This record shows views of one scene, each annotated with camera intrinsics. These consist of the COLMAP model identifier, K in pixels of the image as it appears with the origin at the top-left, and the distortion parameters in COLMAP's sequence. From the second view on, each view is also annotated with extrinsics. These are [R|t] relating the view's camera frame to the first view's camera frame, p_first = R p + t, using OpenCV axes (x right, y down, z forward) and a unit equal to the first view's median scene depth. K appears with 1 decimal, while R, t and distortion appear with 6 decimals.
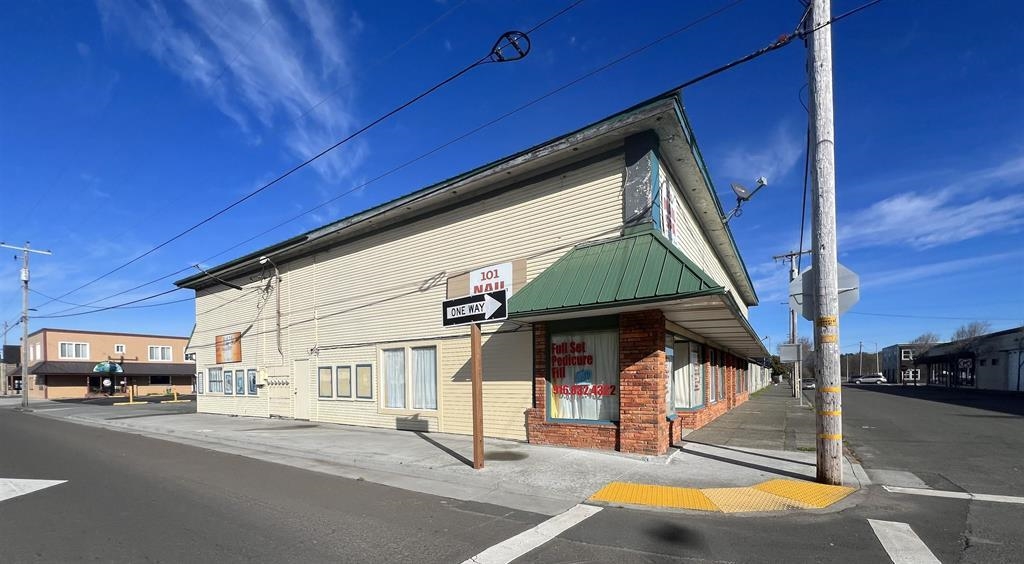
lens RADIAL K [[412.7, 0, 513.2], [0, 412.7, 383.2], [0, 0, 1]] dist [-0.003586, -0.000670]
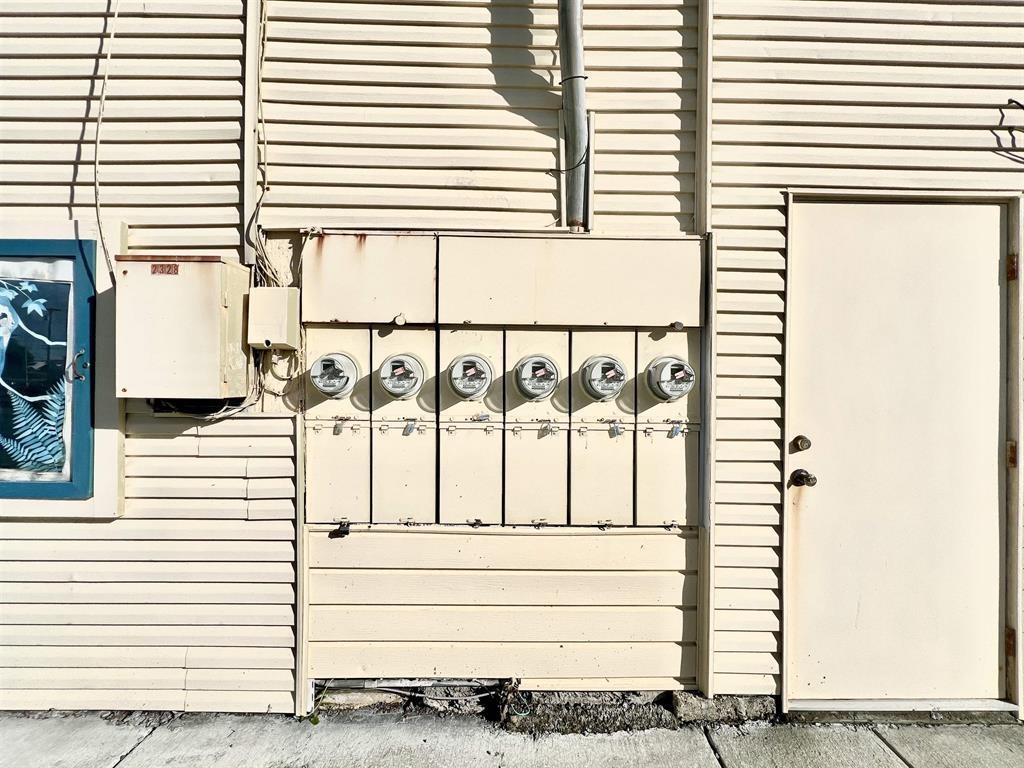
lens RADIAL K [[416.2, 0, 513.4], [0, 416.2, 385.2], [0, 0, 1]] dist [-0.003403, 0.000985]
pose [[0.819080, 0.016914, 0.573430, -0.868115], [-0.011027, 0.999845, -0.013741, 0.000462], [-0.573574, 0.004932, 0.819139, 1.245018]]
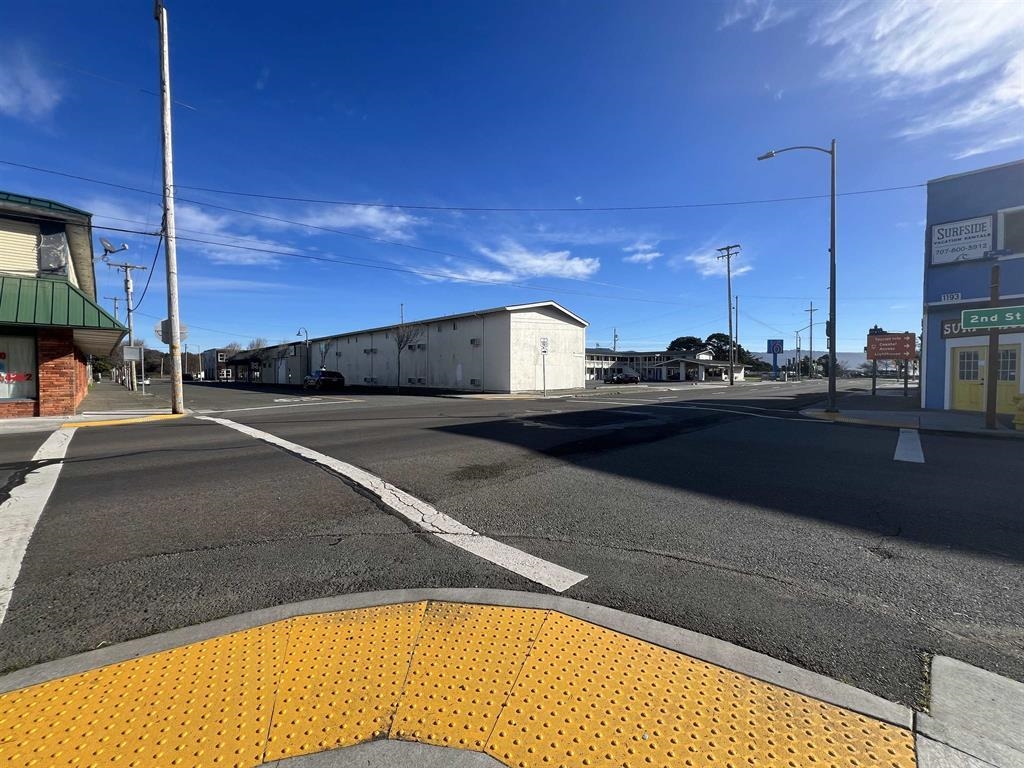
lens RADIAL K [[416.2, 0, 518.3], [0, 416.2, 384.6], [0, 0, 1]] dist [-0.003403, 0.000985]
pose [[0.193465, -0.015613, 0.980983, -0.655721], [0.010145, 0.999852, 0.013912, 0.029958], [-0.981055, 0.007261, 0.193594, -0.760846]]
